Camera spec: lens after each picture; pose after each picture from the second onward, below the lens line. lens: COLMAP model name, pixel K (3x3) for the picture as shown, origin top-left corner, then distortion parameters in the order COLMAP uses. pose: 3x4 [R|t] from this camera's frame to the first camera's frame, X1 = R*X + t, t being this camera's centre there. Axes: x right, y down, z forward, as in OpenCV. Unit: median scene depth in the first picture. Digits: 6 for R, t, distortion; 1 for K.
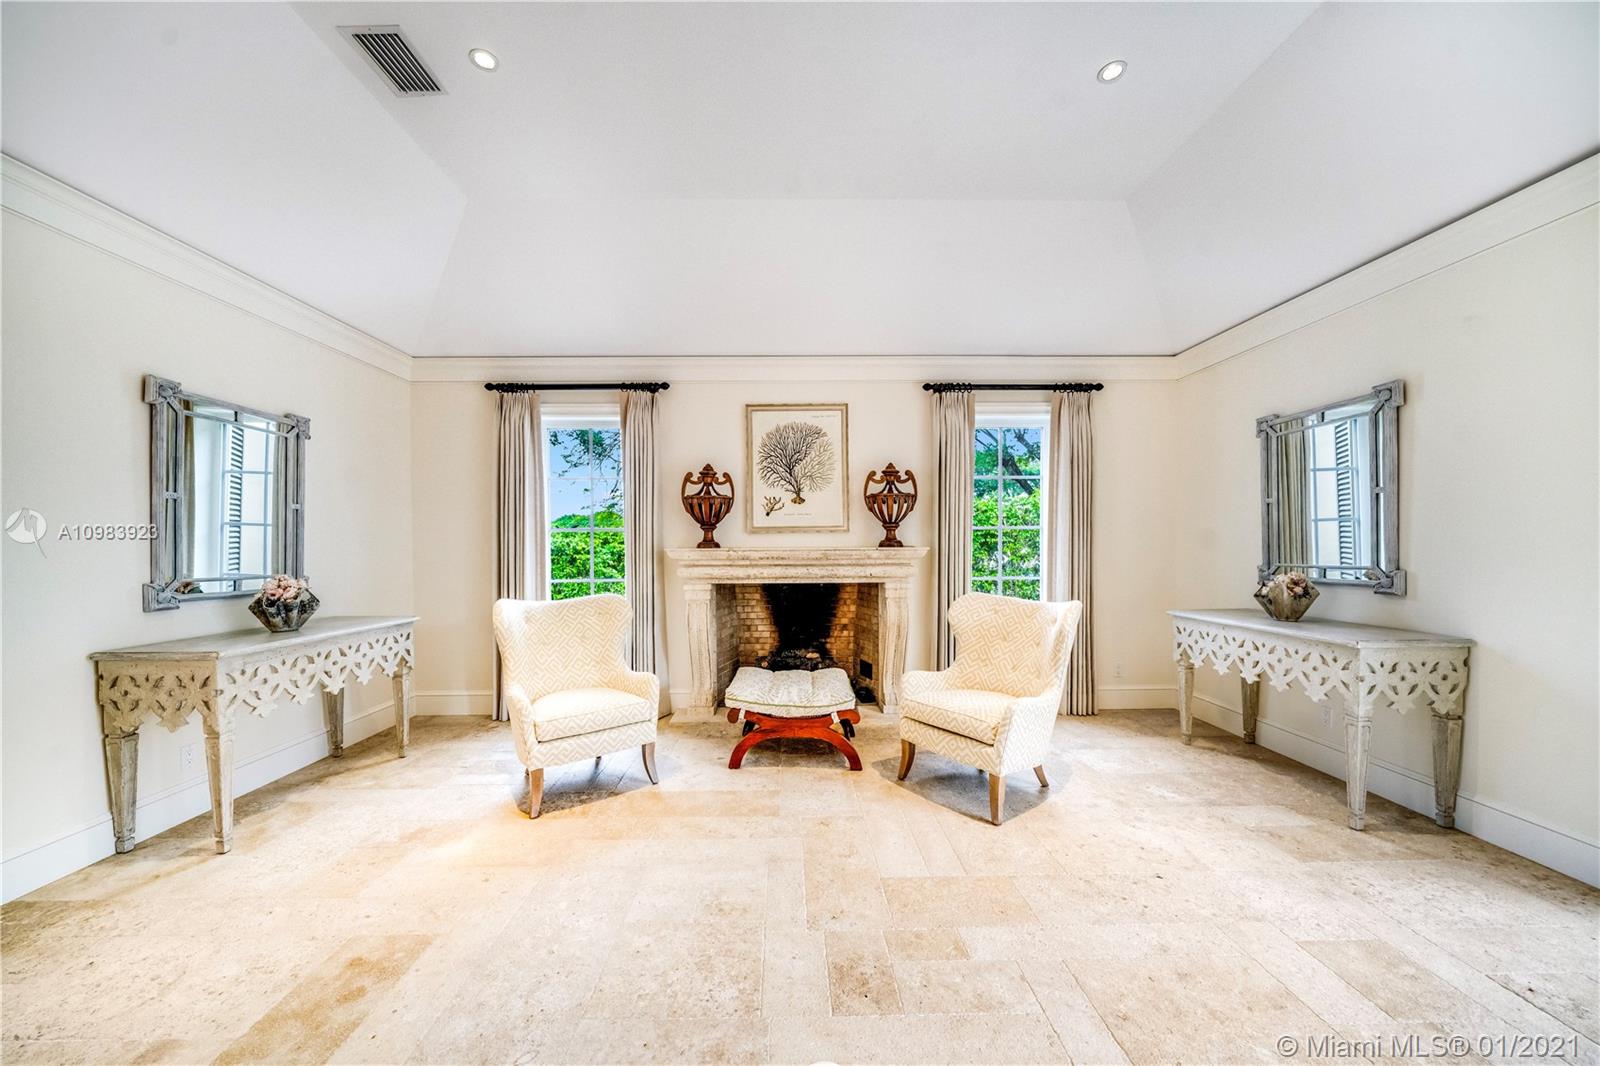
lens RADIAL K [[543.6, 0, 810.1], [0, 543.6, 571.0], [0, 0, 1]] dist [-0.003748, 0.001509]
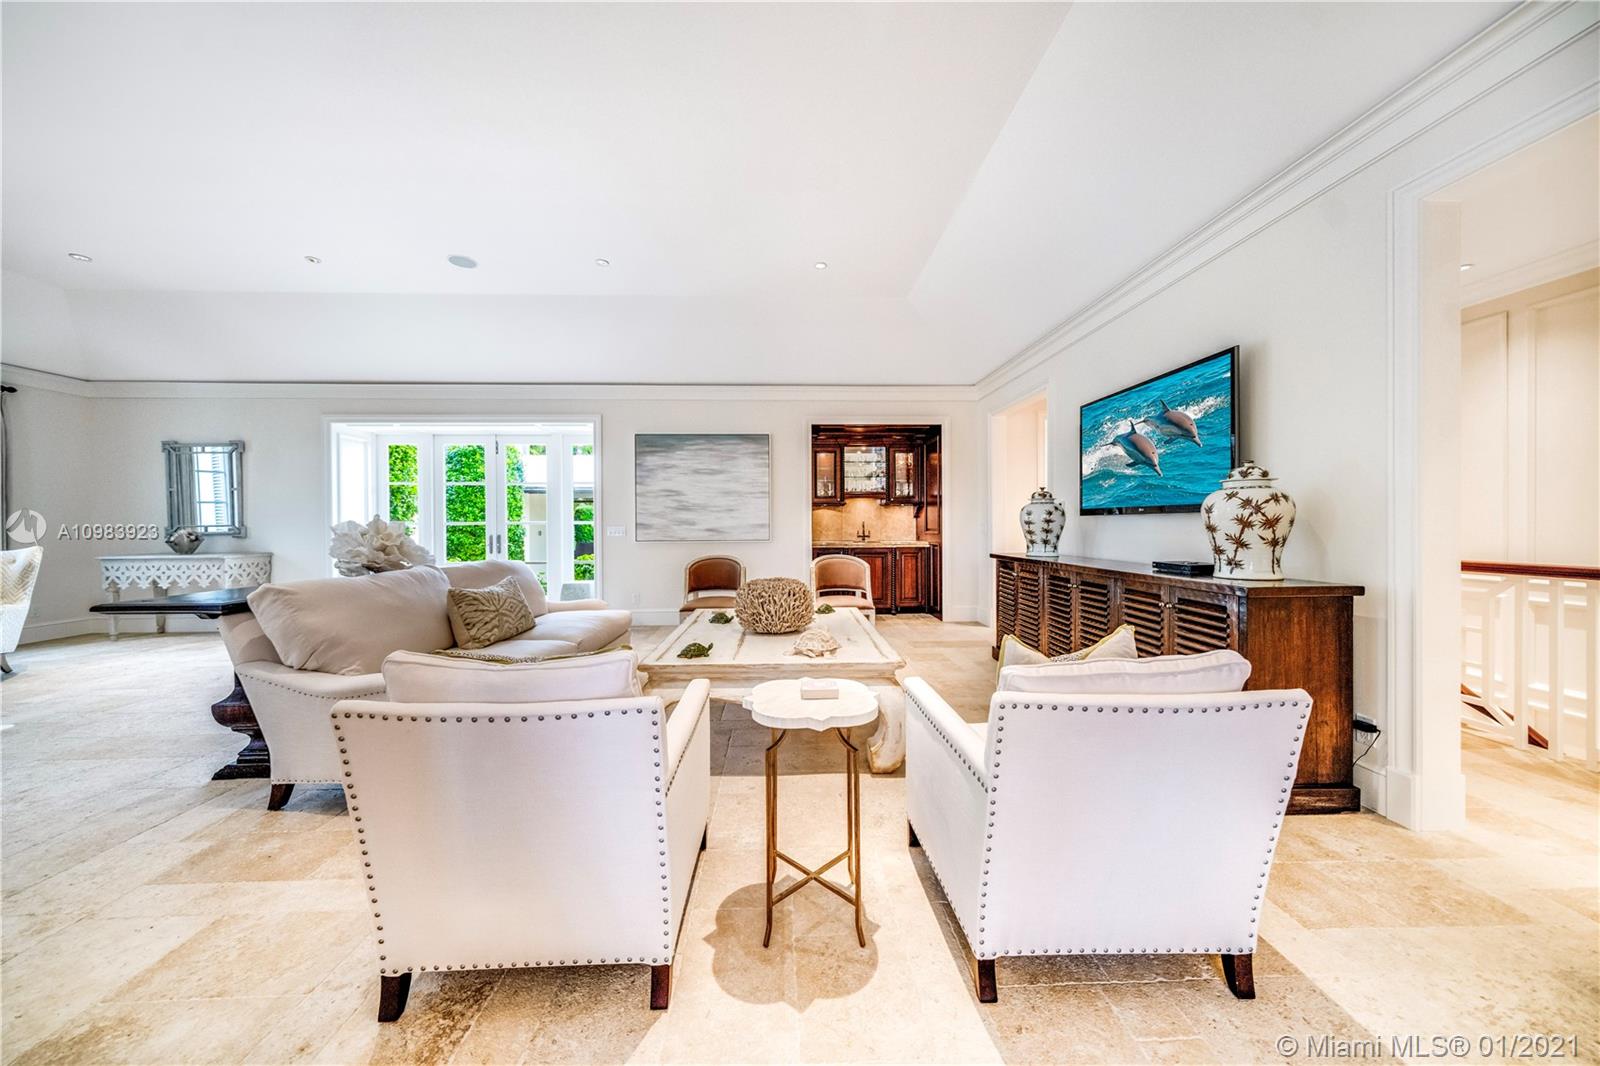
lens RADIAL K [[543.6, 0, 794.6], [0, 543.6, 518.2], [0, 0, 1]] dist [-0.003748, 0.001509]
pose [[-0.019090, 0.017816, 0.999659, -0.803248], [0.049019, 0.998655, -0.016862, 0.078271], [-0.998615, 0.048680, -0.019937, -0.827815]]
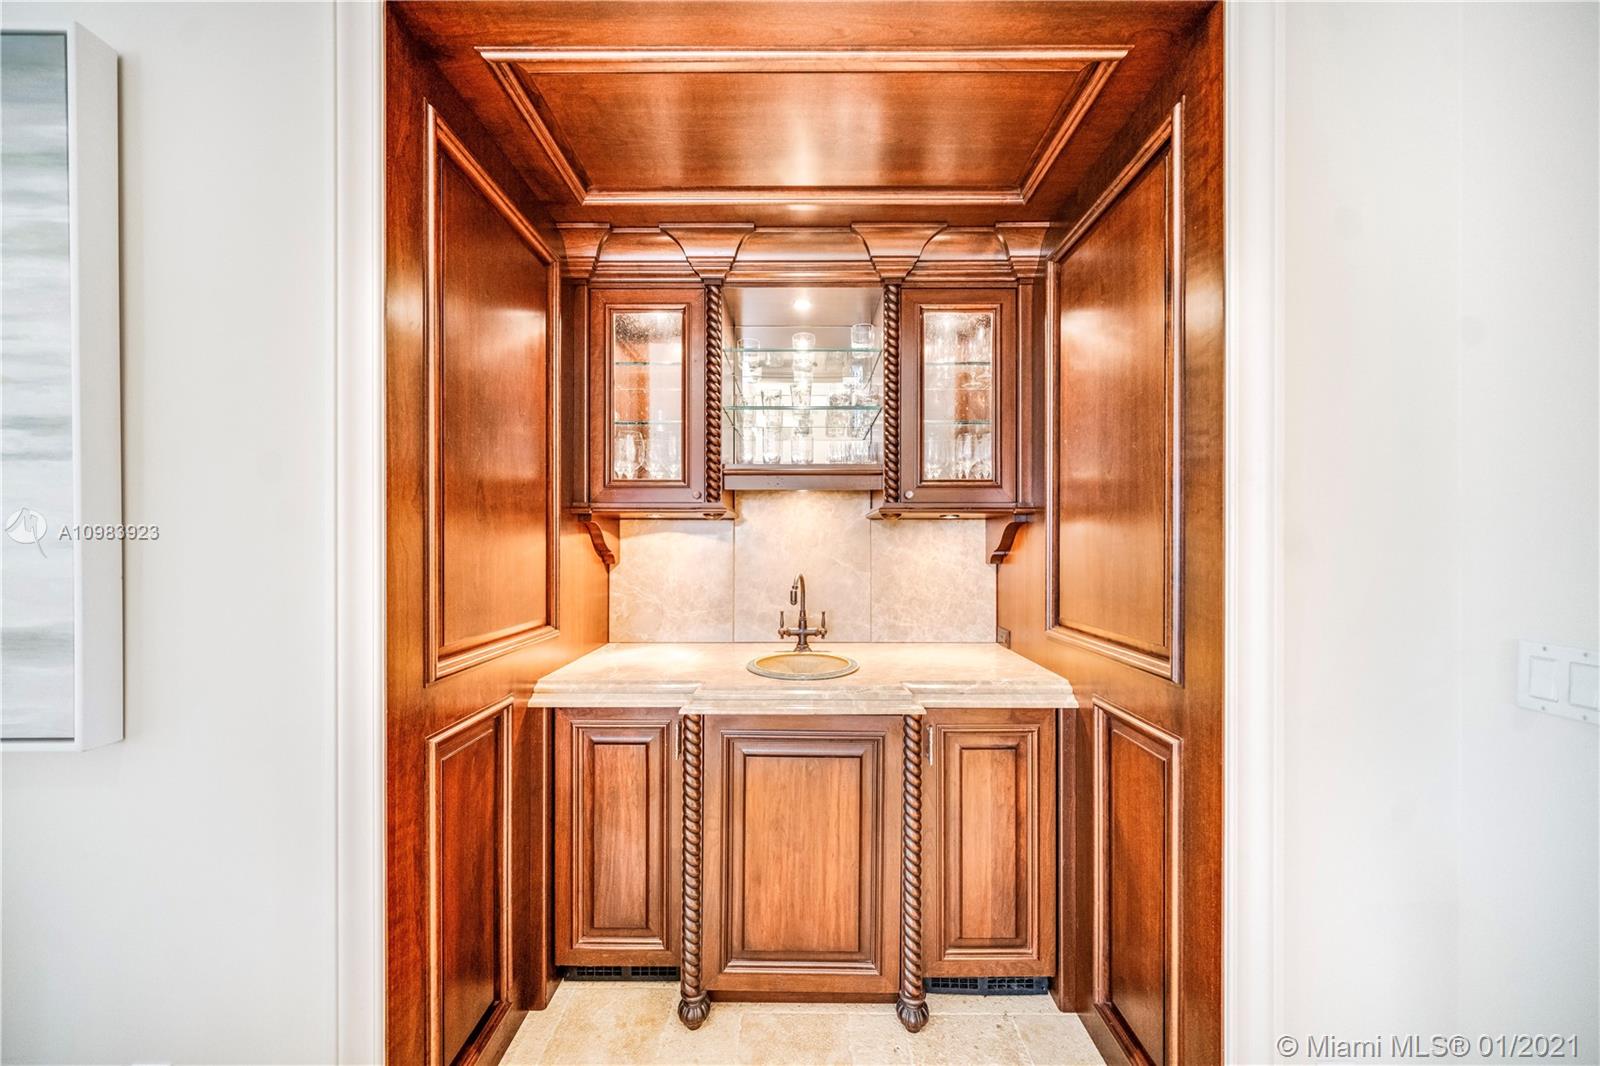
lens RADIAL K [[538.5, 0, 786.4], [0, 538.5, 546.7], [0, 0, 1]] dist [-0.002139, -0.000041]
pose [[0.036151, 0.011190, 0.999284, 0.522492], [0.048926, 0.998718, -0.012953, 0.047050], [-0.998148, 0.049359, 0.035557, -1.098190]]
